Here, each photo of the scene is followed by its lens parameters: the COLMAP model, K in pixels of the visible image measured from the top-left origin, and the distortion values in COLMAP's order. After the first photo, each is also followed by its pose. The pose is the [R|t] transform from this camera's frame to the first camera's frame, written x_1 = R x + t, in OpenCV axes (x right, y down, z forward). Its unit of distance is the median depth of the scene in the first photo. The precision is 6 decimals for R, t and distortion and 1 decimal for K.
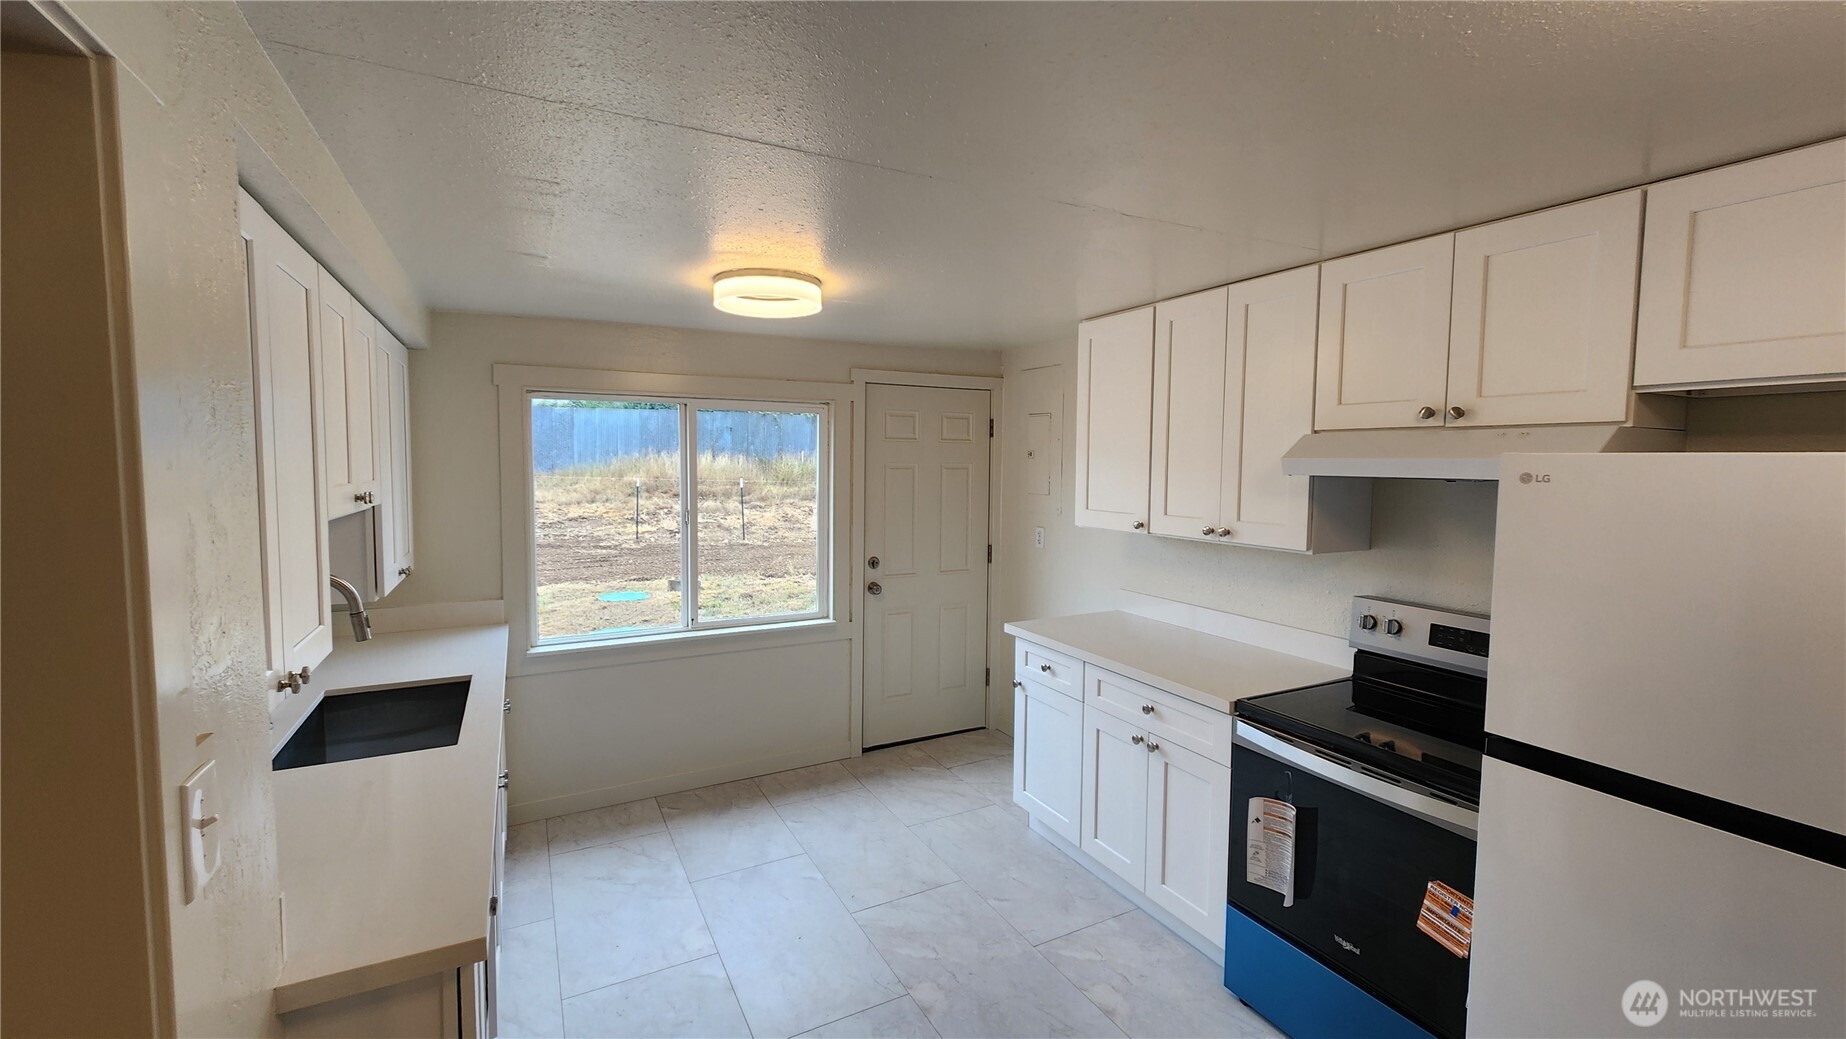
lens RADIAL K [[751.8, 0, 926.2], [0, 751.8, 516.7], [0, 0, 1]] dist [0.001722, 0.000110]
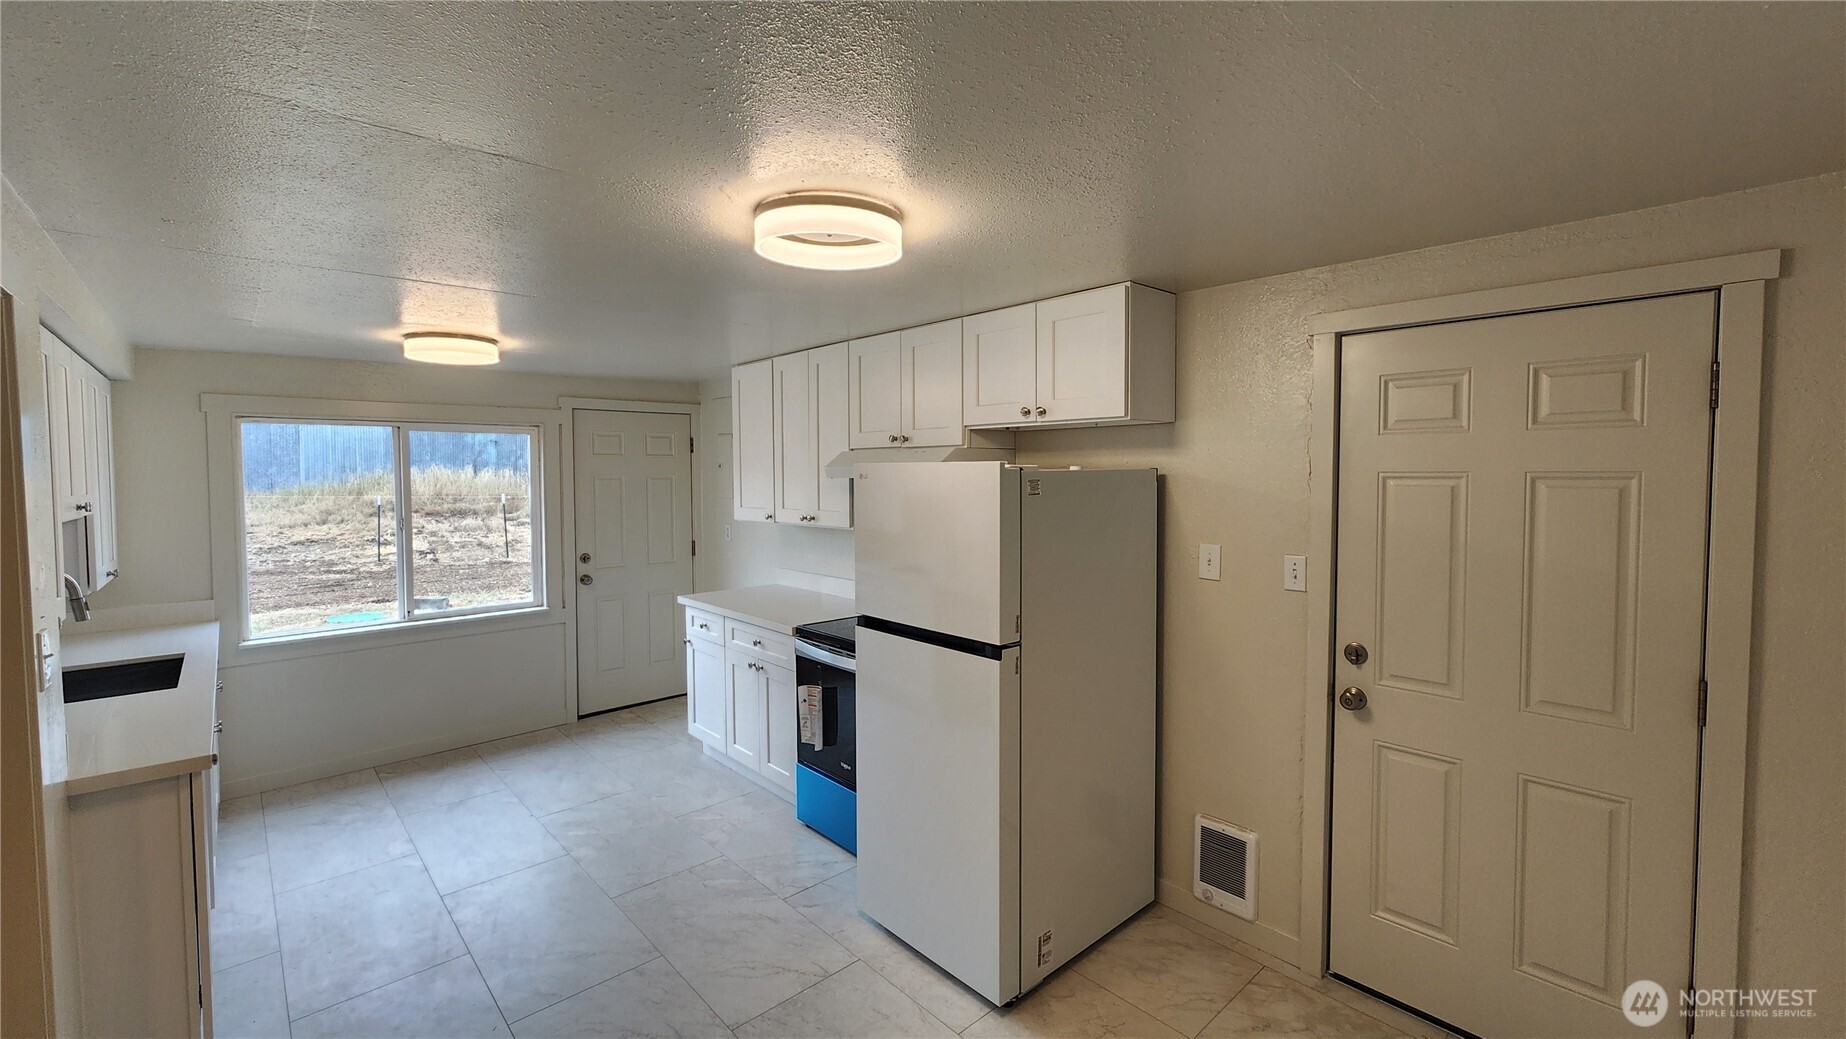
lens RADIAL K [[752.7, 0, 927.9], [0, 752.7, 507.5], [0, 0, 1]] dist [0.000360, -0.000061]
pose [[0.967358, -0.026037, 0.252074, 0.174940], [0.032758, 0.999210, -0.022505, 0.027962], [-0.251289, 0.030027, 0.967446, -0.329471]]
